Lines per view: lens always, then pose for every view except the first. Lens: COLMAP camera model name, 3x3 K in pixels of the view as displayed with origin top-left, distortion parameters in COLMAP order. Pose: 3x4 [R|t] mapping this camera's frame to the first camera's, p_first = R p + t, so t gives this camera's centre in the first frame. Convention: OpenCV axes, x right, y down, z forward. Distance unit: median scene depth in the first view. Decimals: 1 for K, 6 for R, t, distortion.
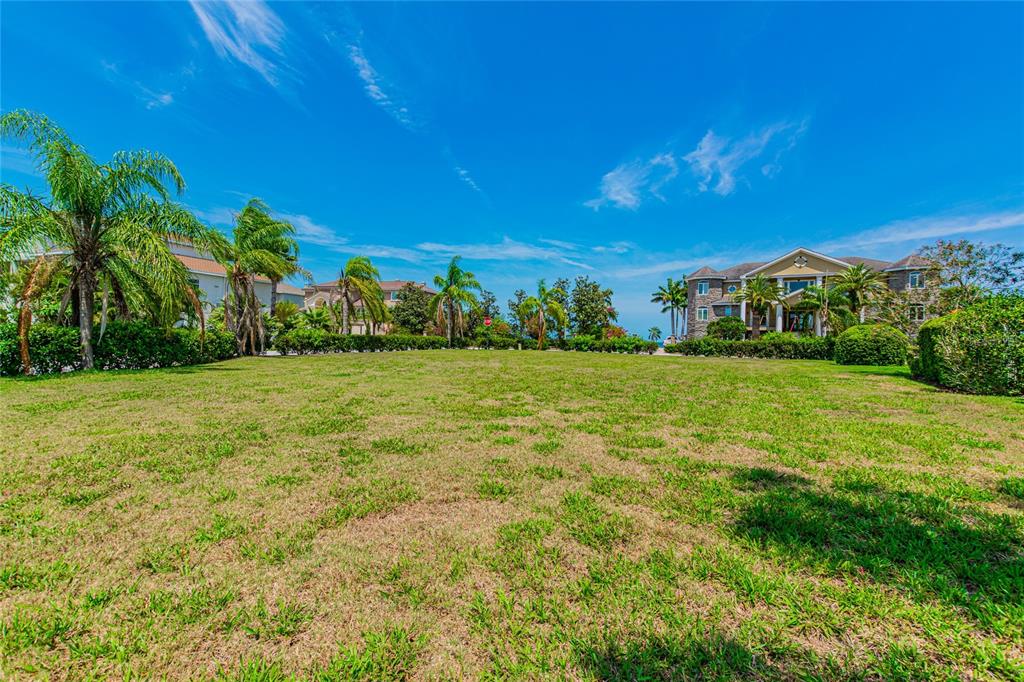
lens RADIAL K [[442.4, 0, 515.9], [0, 442.4, 337.1], [0, 0, 1]] dist [0.013765, -0.000070]
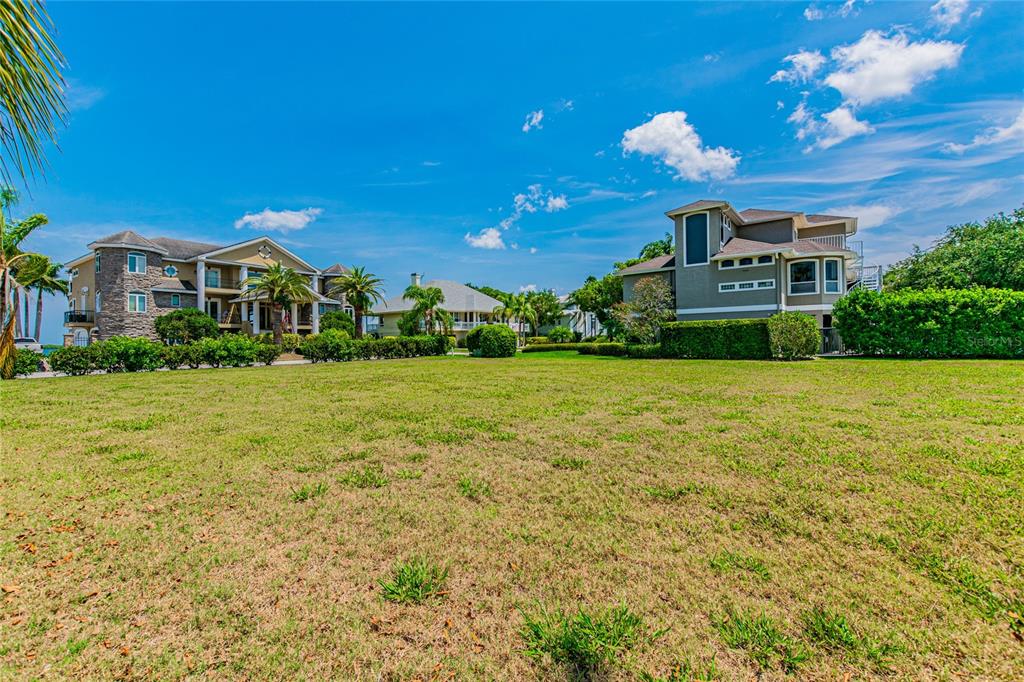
lens RADIAL K [[436.3, 0, 513.8], [0, 436.3, 337.4], [0, 0, 1]] dist [-0.000913, -0.000248]
pose [[0.074841, -0.016025, 0.997067, -0.054955], [0.011120, 0.999822, 0.015234, -0.001108], [-0.997133, 0.009948, 0.075006, 0.115778]]
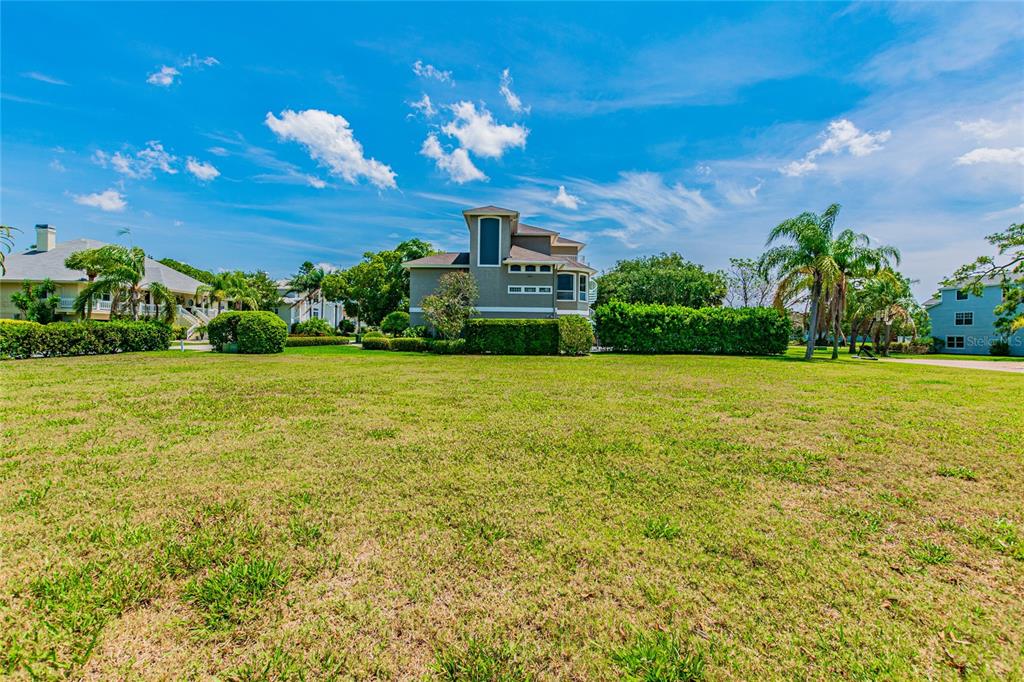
lens RADIAL K [[440.6, 0, 511.2], [0, 440.6, 335.6], [0, 0, 1]] dist [0.001661, 0.000118]
pose [[-0.547903, -0.031512, 0.835948, -0.041265], [-0.028367, 0.999415, 0.019081, -0.000939], [-0.836061, -0.013258, -0.548476, 0.142853]]
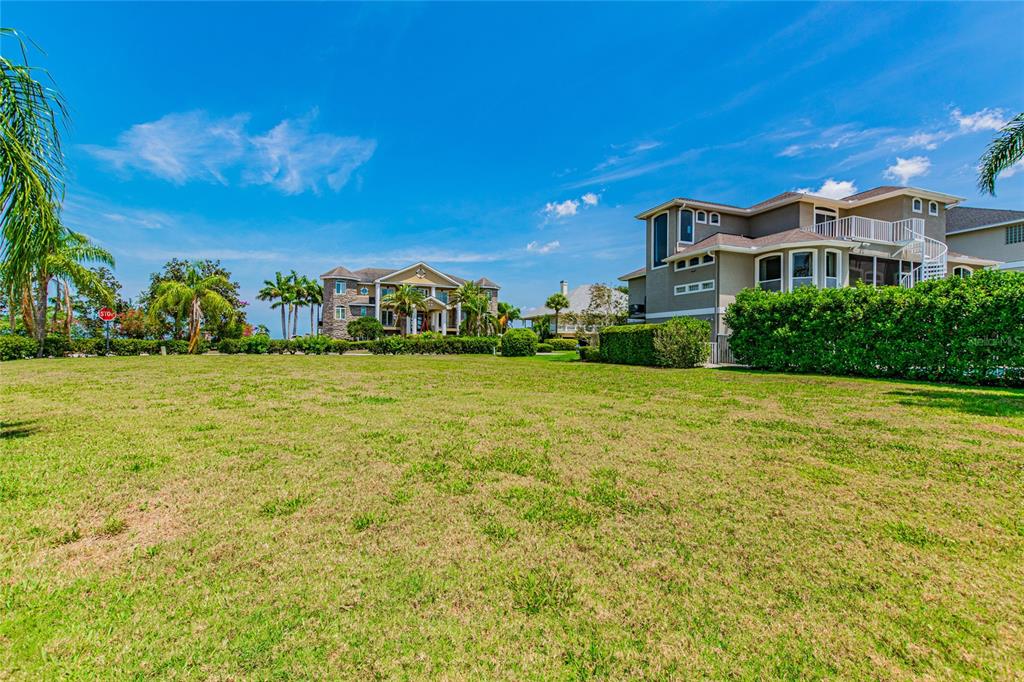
lens RADIAL K [[438.8, 0, 512.0], [0, 438.8, 341.0], [0, 0, 1]] dist [0.004241, 0.000040]
pose [[0.590659, -0.012442, 0.806825, -0.047389], [0.000283, 0.999884, 0.015212, -0.000935], [-0.806921, -0.008757, 0.590594, 0.025641]]
